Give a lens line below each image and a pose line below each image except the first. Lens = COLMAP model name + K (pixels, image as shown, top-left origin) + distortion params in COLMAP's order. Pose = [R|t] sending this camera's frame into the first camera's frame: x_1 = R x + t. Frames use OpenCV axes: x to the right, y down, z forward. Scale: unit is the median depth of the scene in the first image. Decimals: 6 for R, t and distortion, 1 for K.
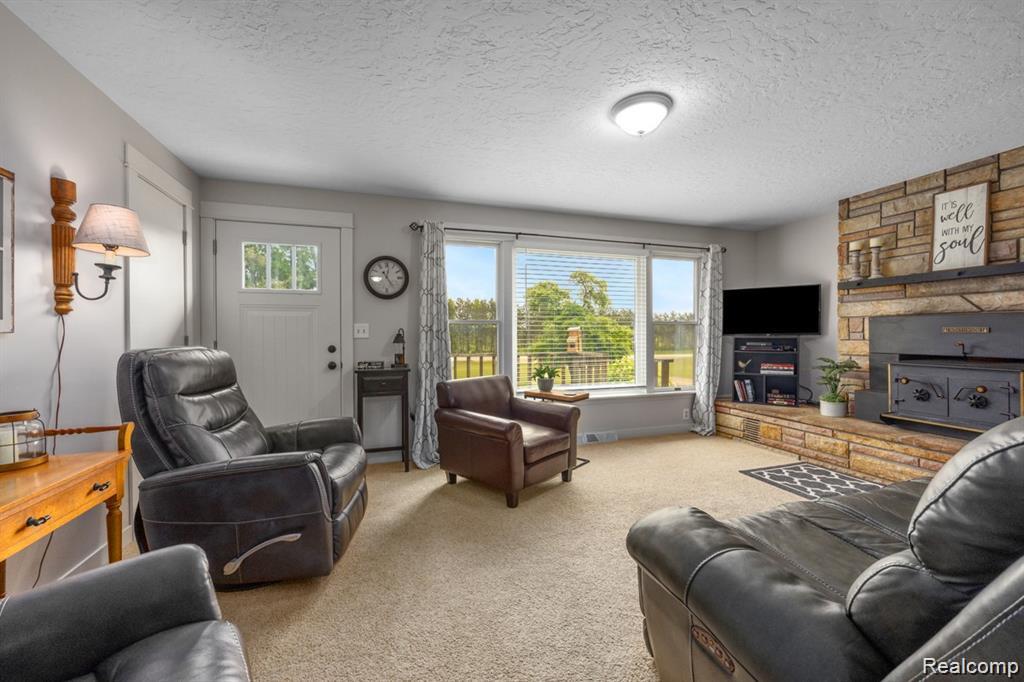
lens RADIAL K [[423.8, 0, 513.7], [0, 423.8, 339.7], [0, 0, 1]] dist [-0.000465, -0.000042]
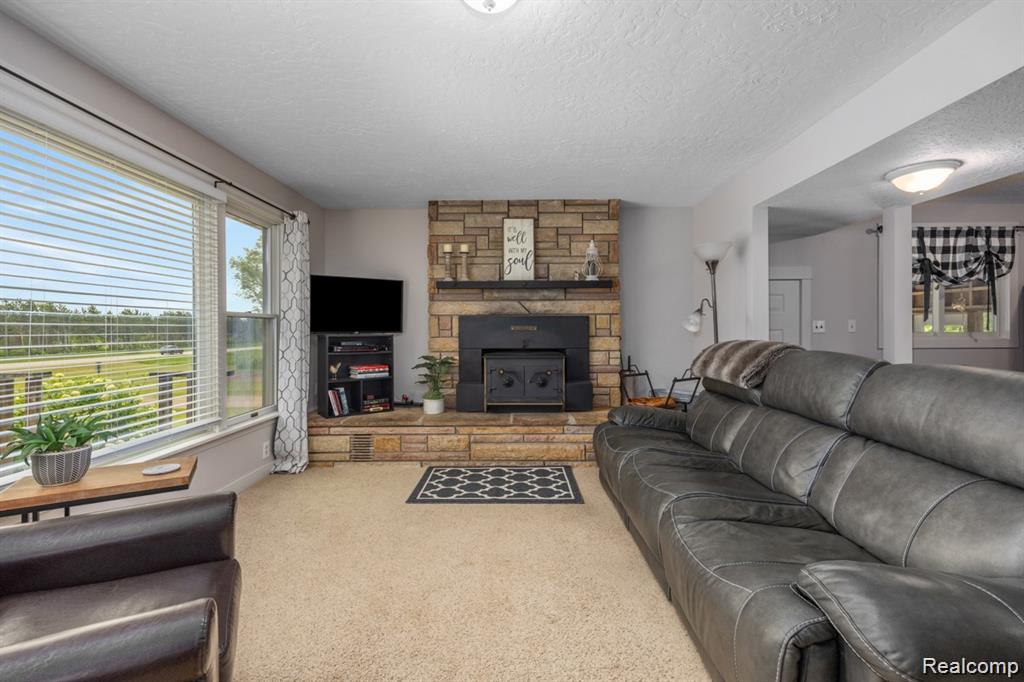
lens RADIAL K [[423.8, 0, 513.7], [0, 423.8, 339.7], [0, 0, 1]] dist [-0.000465, -0.000042]
pose [[0.303296, -0.012435, 0.952815, -0.159805], [0.017310, 0.999822, 0.007538, 0.001474], [-0.952739, 0.014207, 0.303457, 0.555361]]
